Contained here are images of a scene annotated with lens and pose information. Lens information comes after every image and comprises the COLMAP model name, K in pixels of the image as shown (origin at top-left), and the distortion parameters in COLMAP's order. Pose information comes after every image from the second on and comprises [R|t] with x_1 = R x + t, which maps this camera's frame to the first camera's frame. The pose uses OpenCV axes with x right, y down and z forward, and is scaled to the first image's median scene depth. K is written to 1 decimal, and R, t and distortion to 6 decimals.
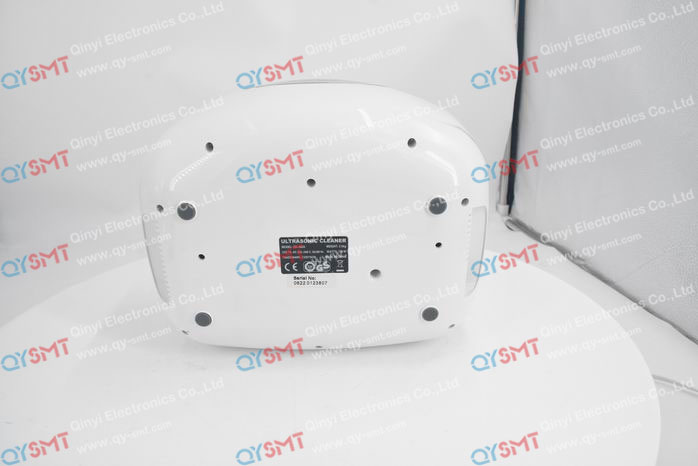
lens RADIAL K [[483.2, 0, 349.0], [0, 483.2, 233.0], [0, 0, 1]] dist [-0.000145, 0.000451]
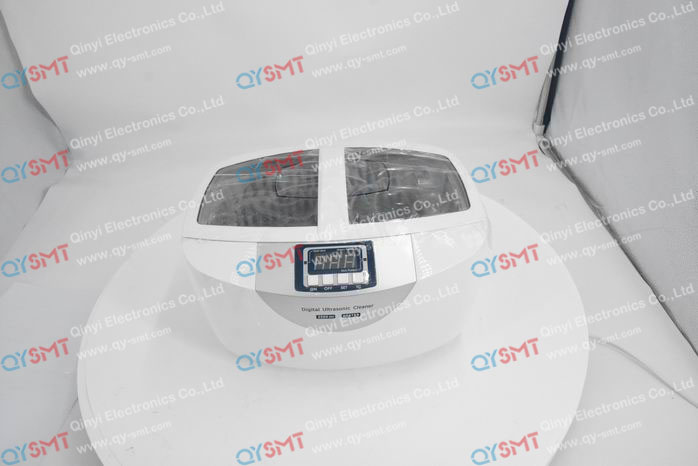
lens RADIAL K [[483.2, 0, 349.0], [0, 483.2, 233.0], [0, 0, 1]] dist [-0.000145, 0.000451]
pose [[1.000000, -0.000022, -0.000037, 0.000072], [0.000022, 1.000000, 0.000108, -0.778253], [0.000037, -0.000108, 1.000000, 0.000110]]
